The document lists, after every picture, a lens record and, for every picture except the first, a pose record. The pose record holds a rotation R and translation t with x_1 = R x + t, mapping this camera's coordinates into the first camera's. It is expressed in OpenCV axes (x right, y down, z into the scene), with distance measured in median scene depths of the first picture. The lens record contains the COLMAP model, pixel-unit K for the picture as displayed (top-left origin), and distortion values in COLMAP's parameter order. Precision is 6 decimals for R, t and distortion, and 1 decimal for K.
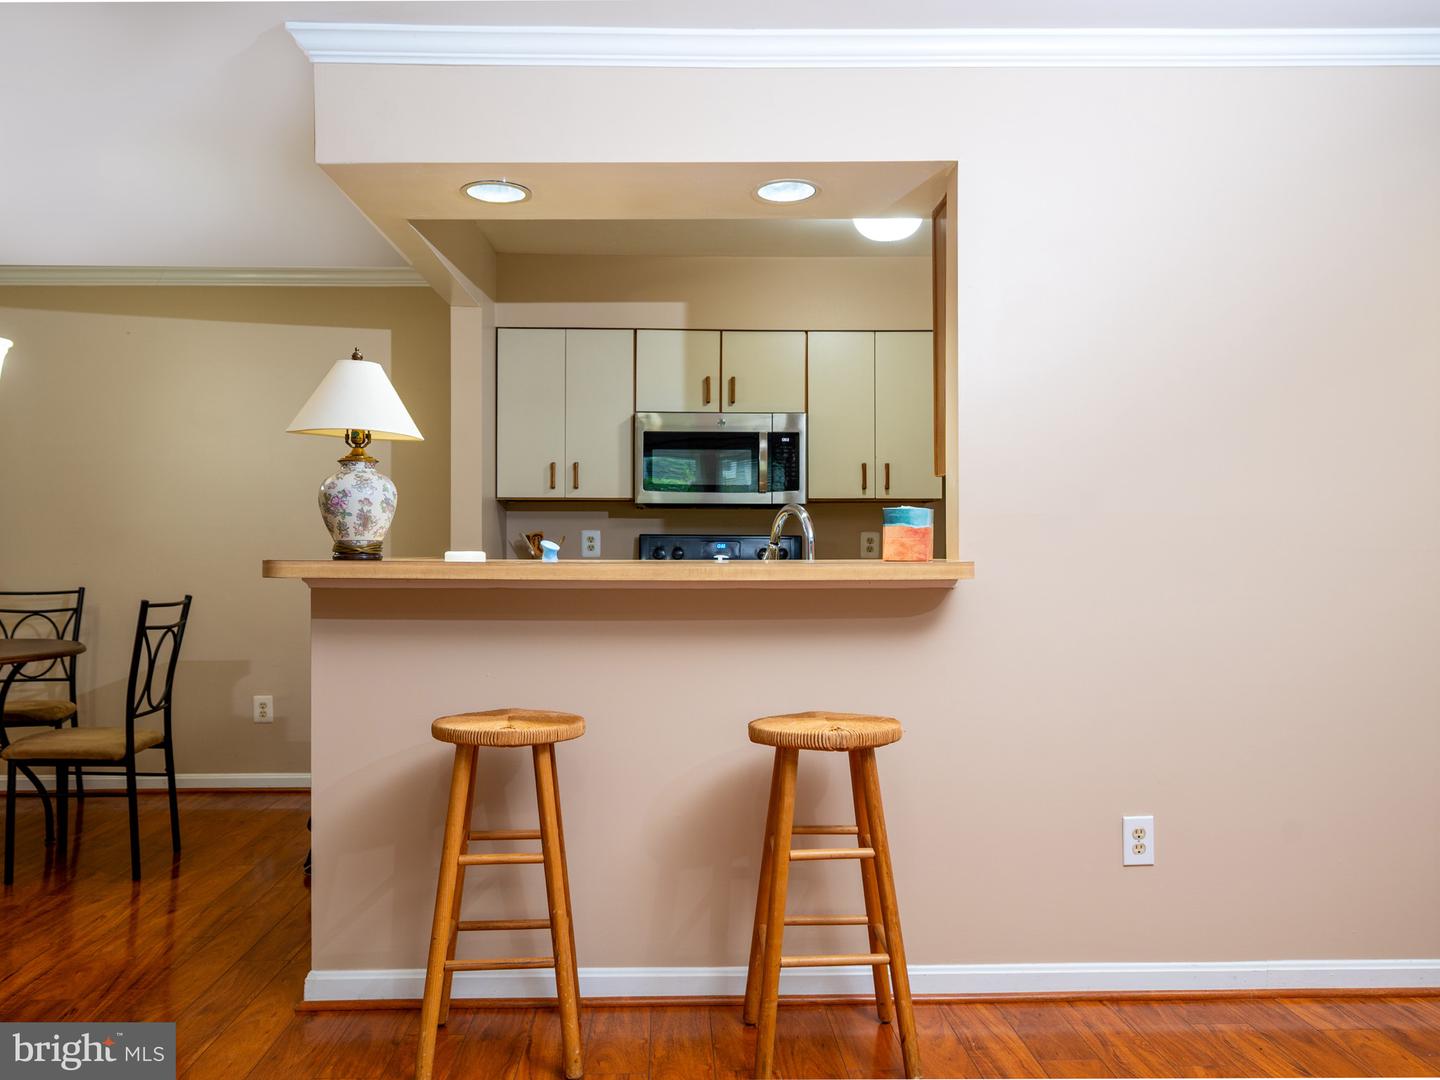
lens RADIAL K [[1132.4, 0, 696.4], [0, 1132.4, 526.4], [0, 0, 1]] dist [-0.013584, 0.002458]
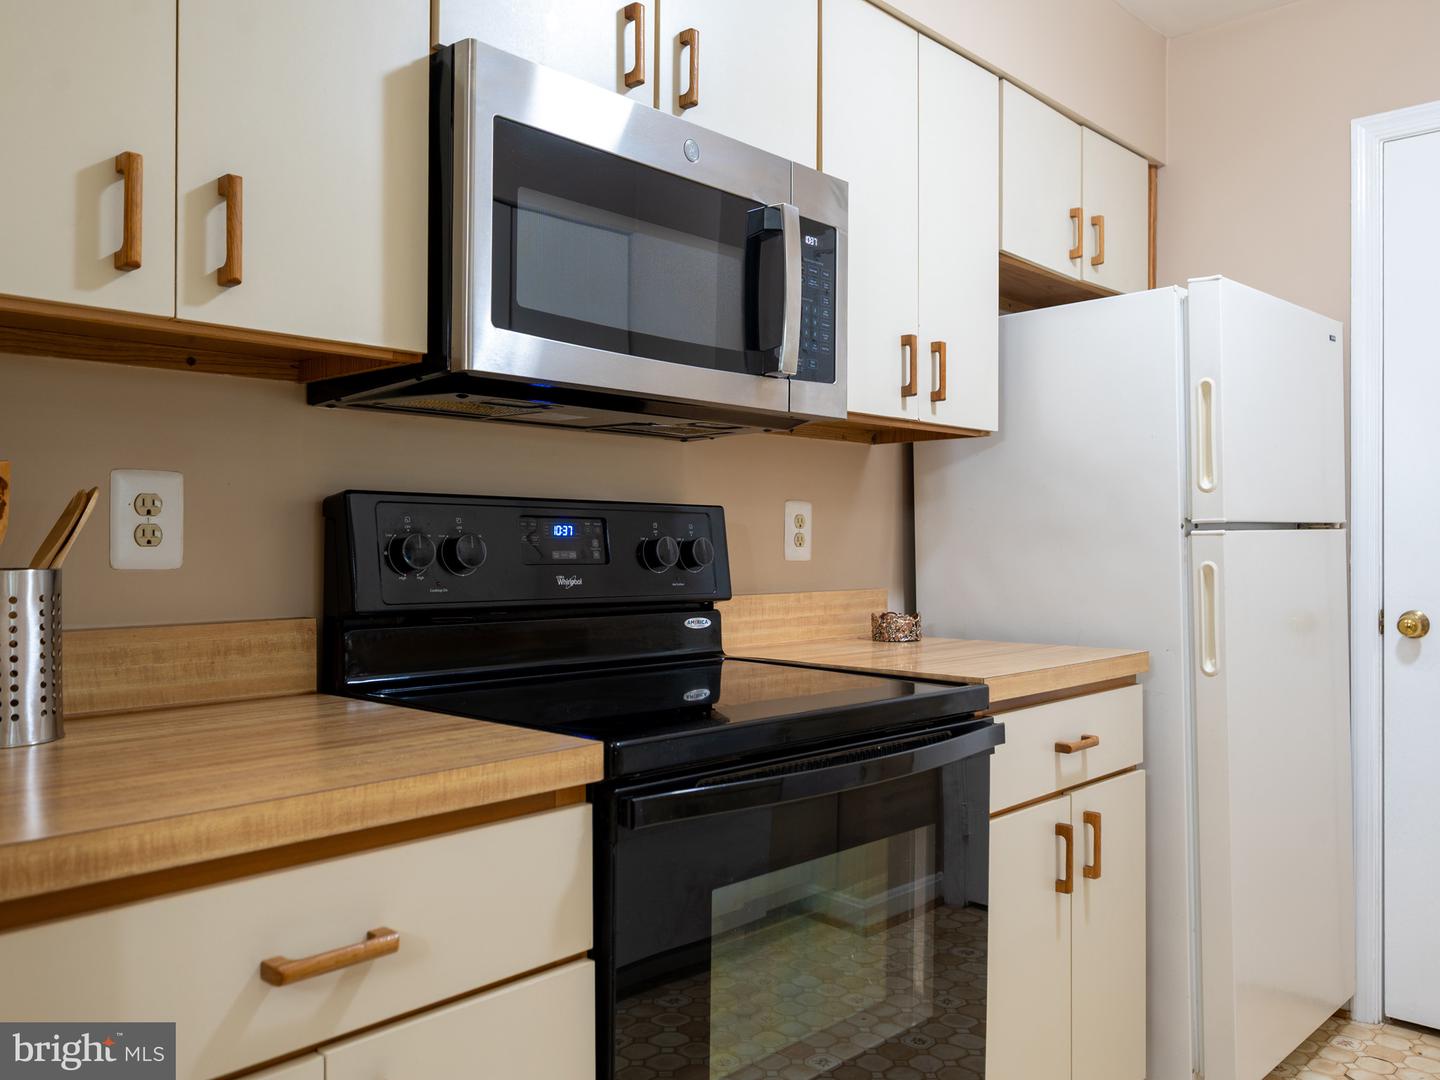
lens RADIAL K [[1132.4, 0, 696.4], [0, 1132.4, 526.4], [0, 0, 1]] dist [-0.013584, 0.002458]
pose [[0.689869, 0.005480, 0.723913, -0.331442], [-0.004018, 0.999985, -0.003741, 0.028462], [-0.723923, -0.000328, 0.689881, 1.197710]]
